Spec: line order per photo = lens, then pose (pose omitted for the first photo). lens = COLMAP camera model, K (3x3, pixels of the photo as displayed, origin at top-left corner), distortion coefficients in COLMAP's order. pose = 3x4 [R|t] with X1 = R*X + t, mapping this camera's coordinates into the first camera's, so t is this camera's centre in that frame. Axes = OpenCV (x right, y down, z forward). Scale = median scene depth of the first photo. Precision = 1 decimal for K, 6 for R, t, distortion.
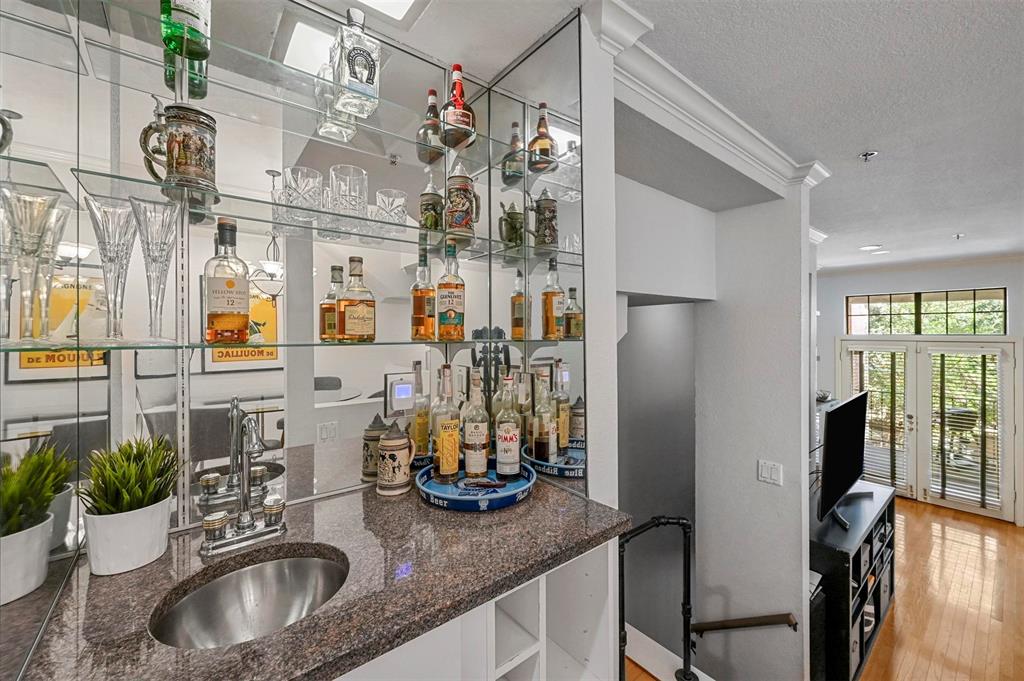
lens RADIAL K [[406.7, 0, 510.3], [0, 406.7, 332.3], [0, 0, 1]] dist [-0.000019, 0.000331]
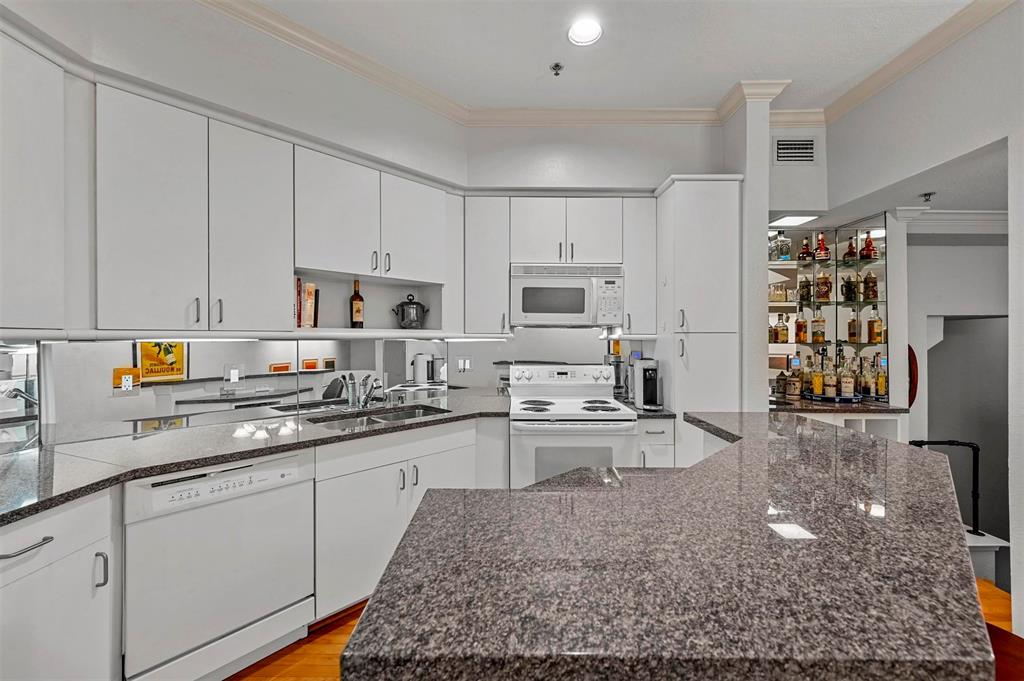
lens RADIAL K [[406.7, 0, 513.1], [0, 406.7, 340.4], [0, 0, 1]] dist [-0.000019, 0.000331]
pose [[0.781238, 0.002609, -0.624228, -0.026454], [-0.000827, 0.999995, 0.003145, -0.000102], [0.624232, -0.001941, 0.781236, -1.147560]]
